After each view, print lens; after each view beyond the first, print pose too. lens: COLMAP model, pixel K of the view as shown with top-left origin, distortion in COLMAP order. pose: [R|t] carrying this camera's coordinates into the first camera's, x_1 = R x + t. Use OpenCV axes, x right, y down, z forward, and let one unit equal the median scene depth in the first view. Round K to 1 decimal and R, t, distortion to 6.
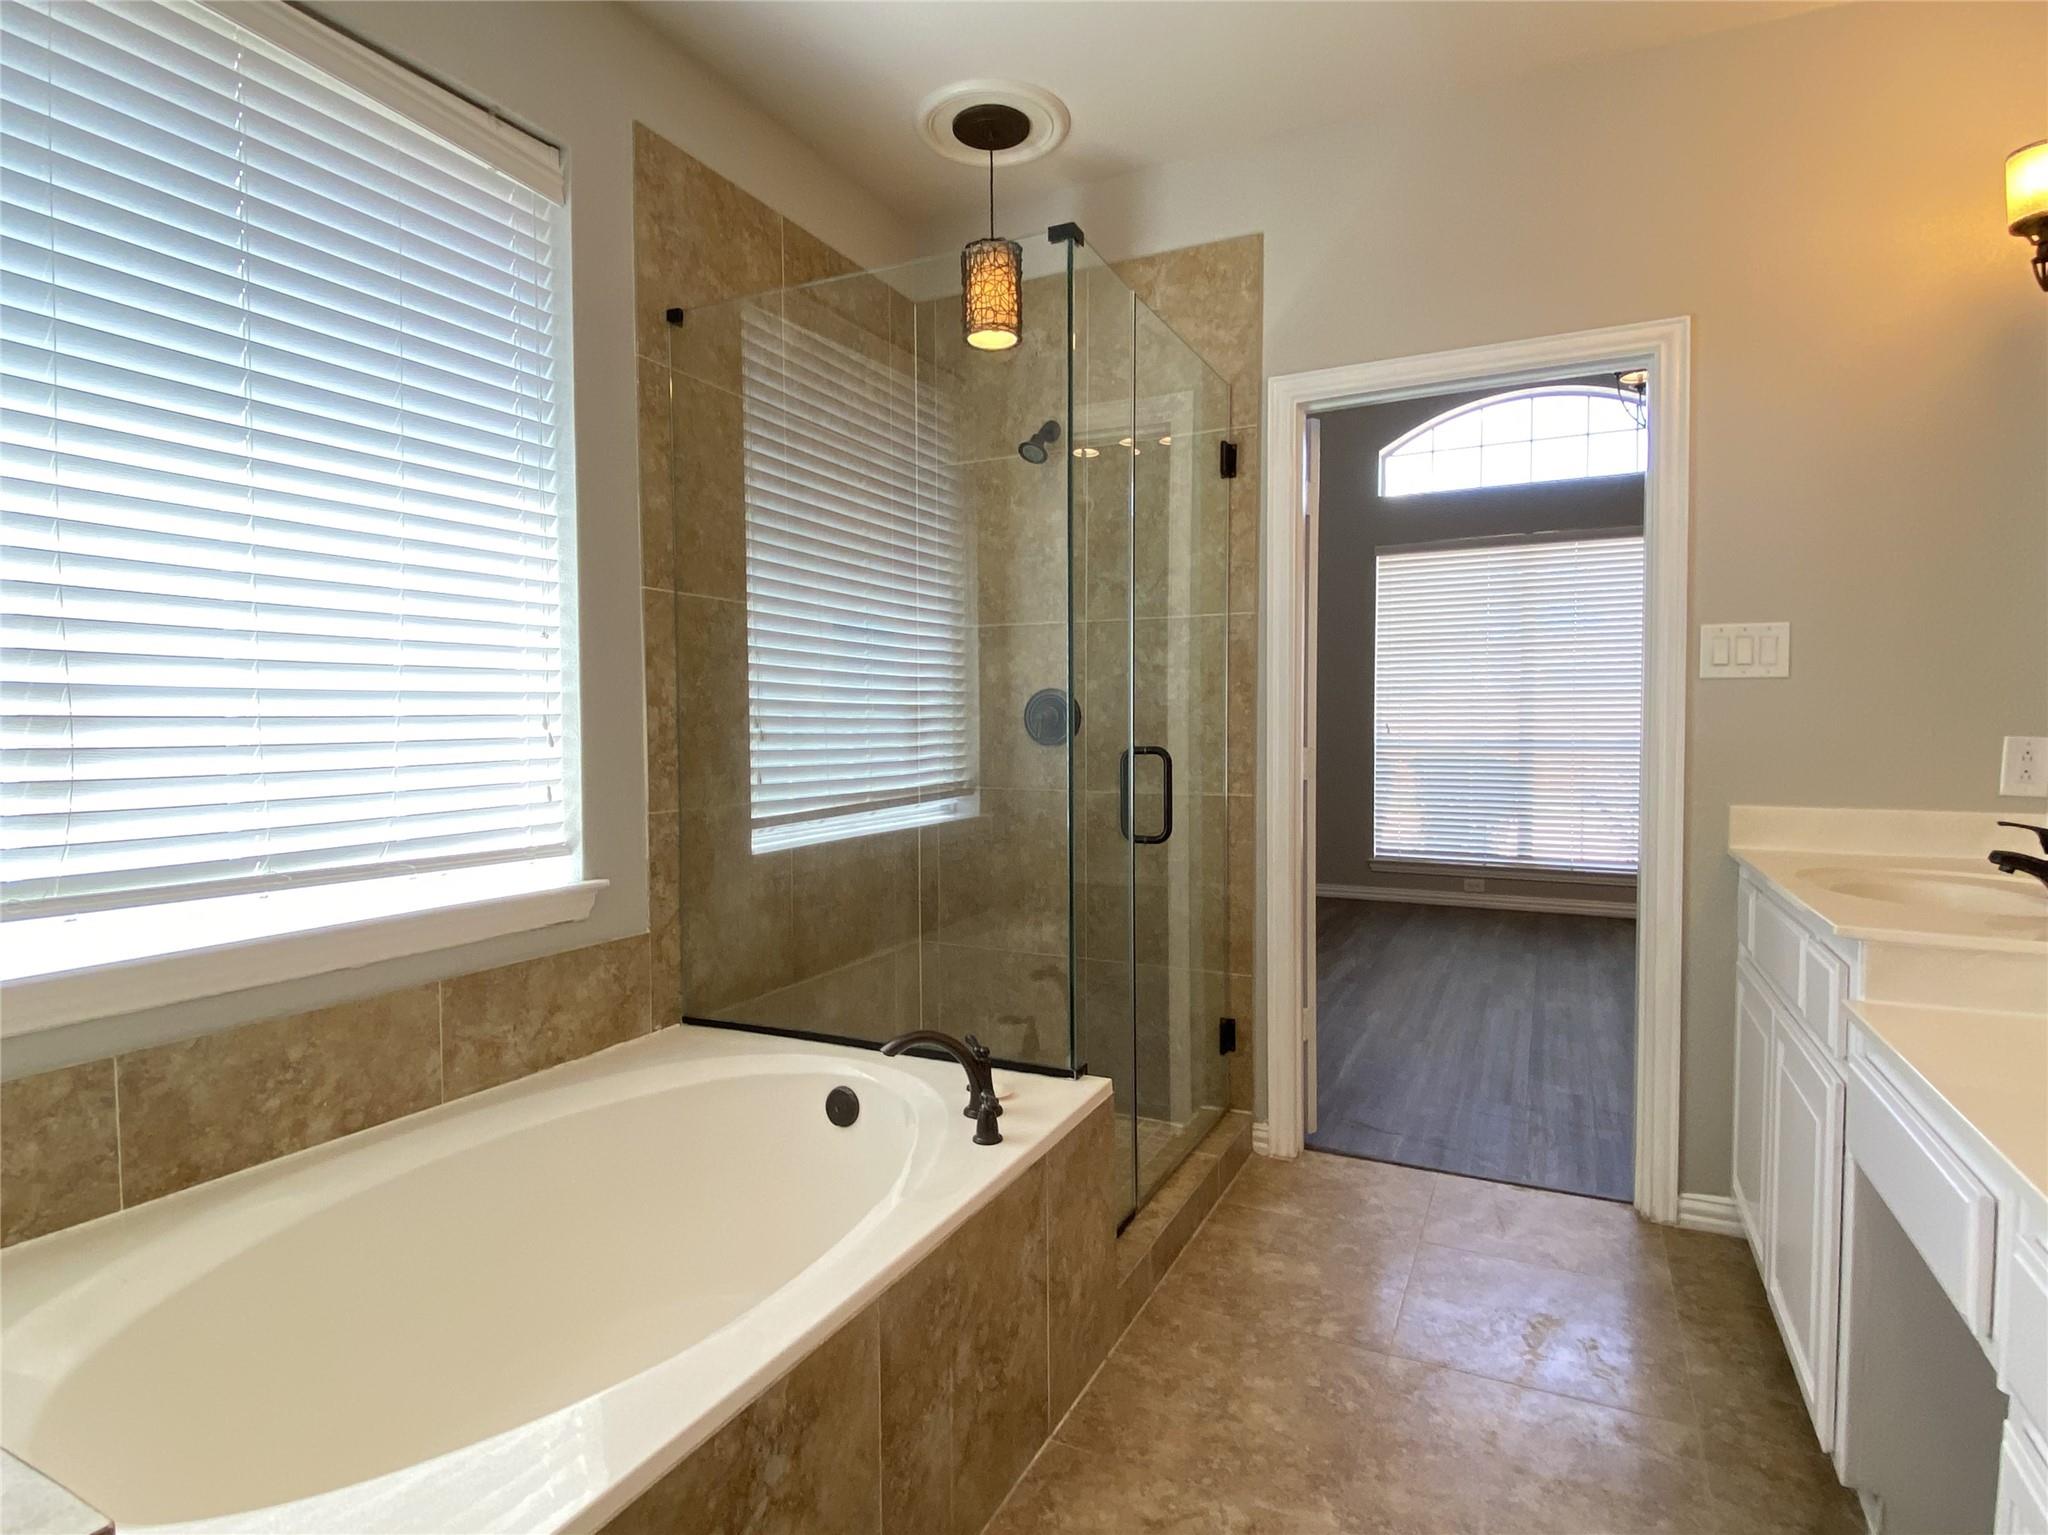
lens RADIAL K [[1043.2, 0, 1027.9], [0, 1043.2, 753.7], [0, 0, 1]] dist [-0.001396, -0.007667]
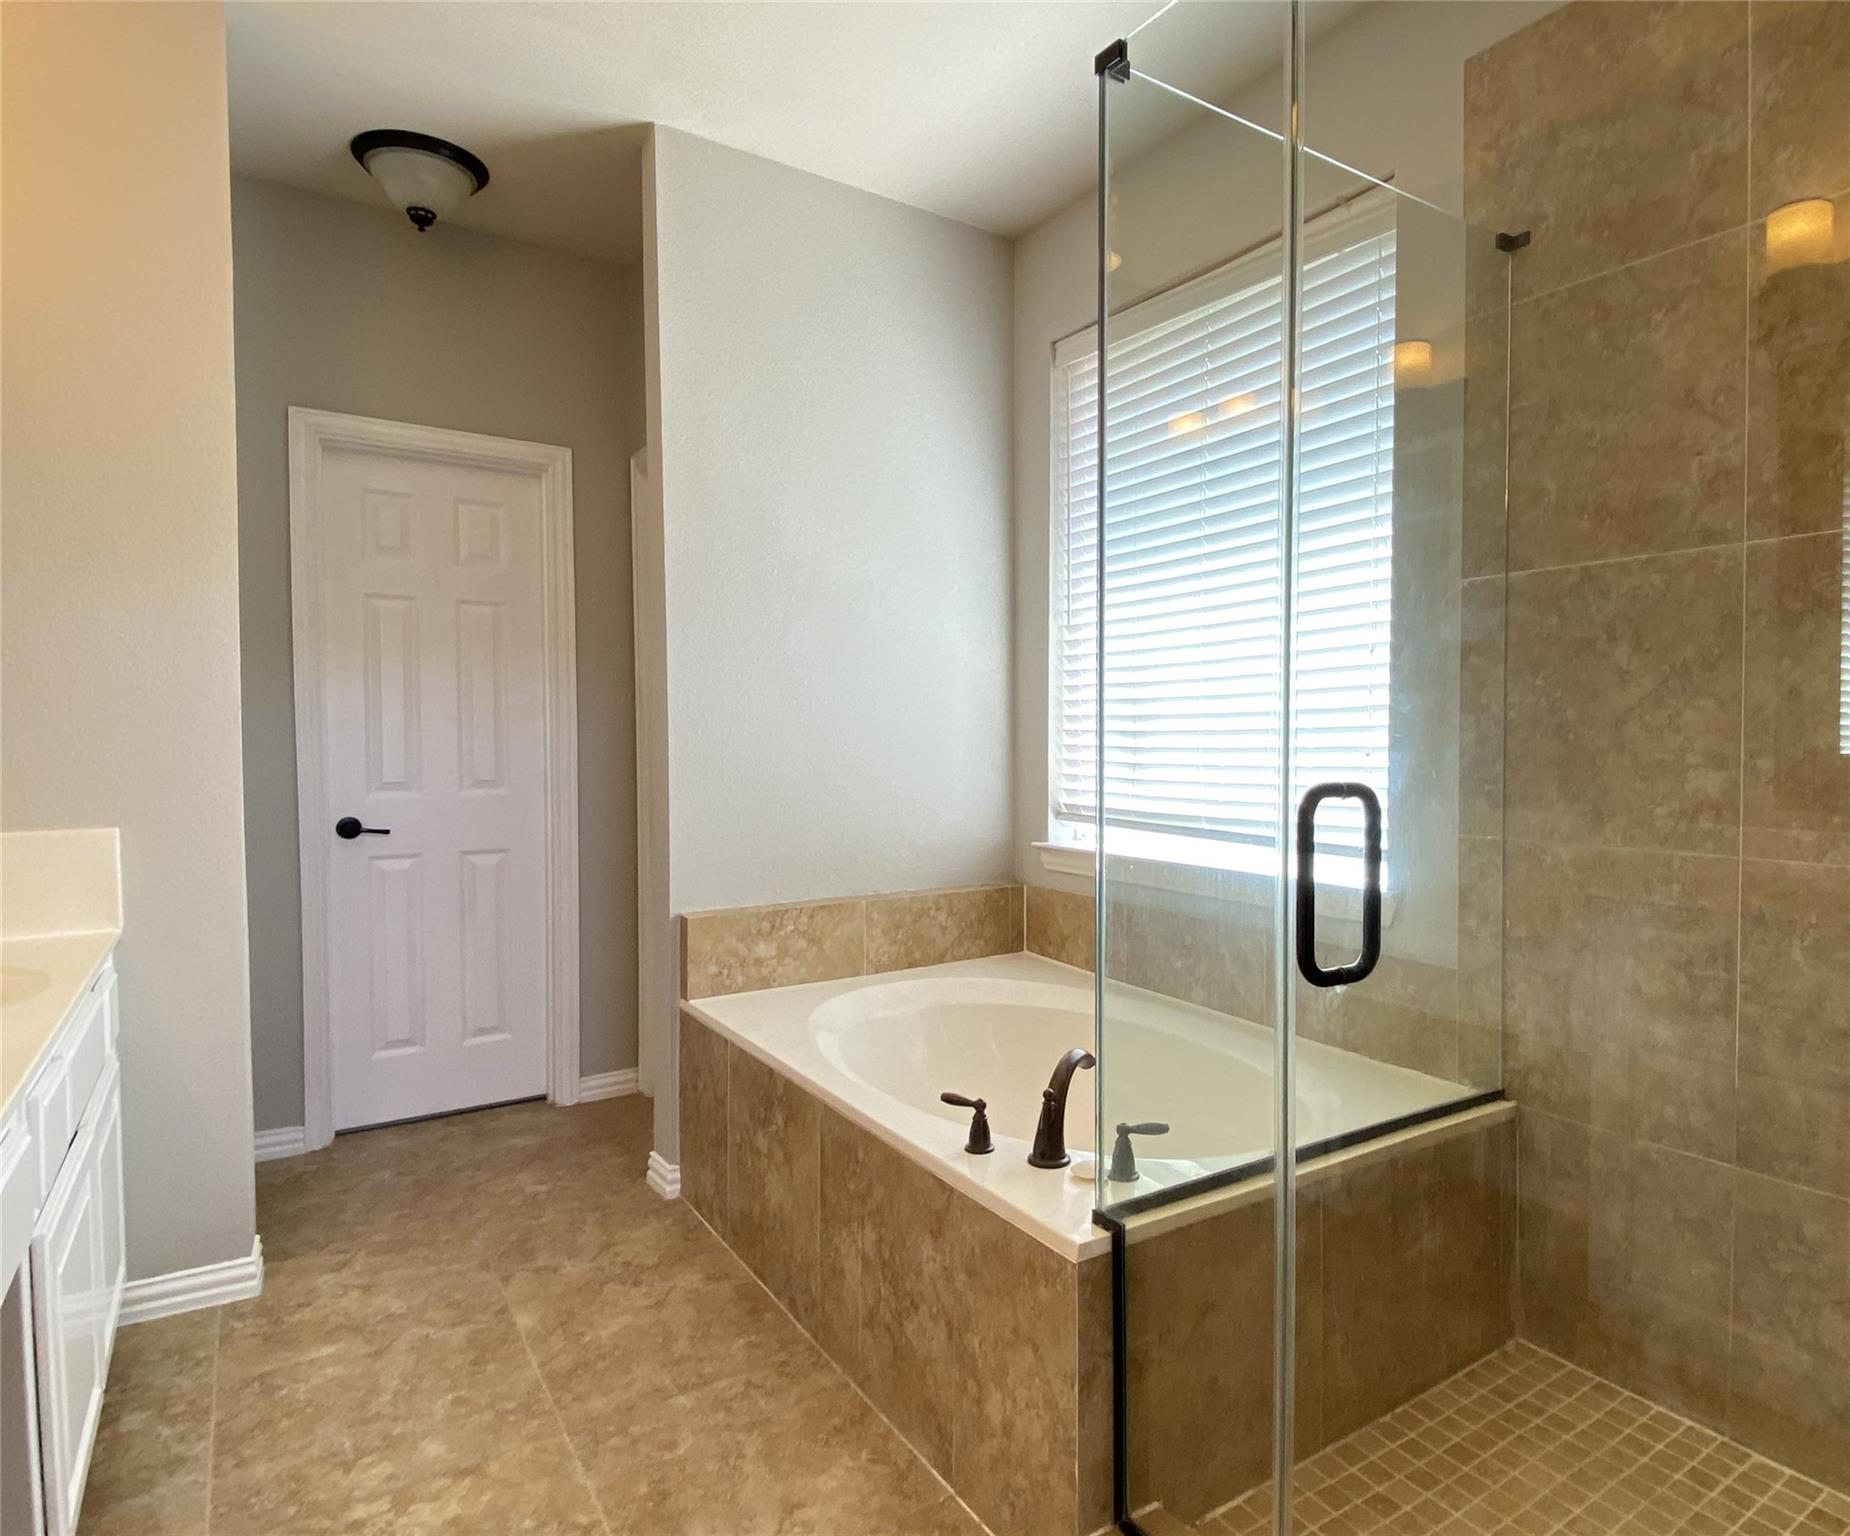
lens RADIAL K [[1085.9, 0, 928.3], [0, 1085.9, 765.3], [0, 0, 1]] dist [0.004936, -0.014598]
pose [[-0.522196, 0.020842, -0.852571, 0.654878], [-0.029985, 0.998635, 0.042779, -0.027660], [0.852298, 0.047903, -0.520858, 1.086891]]
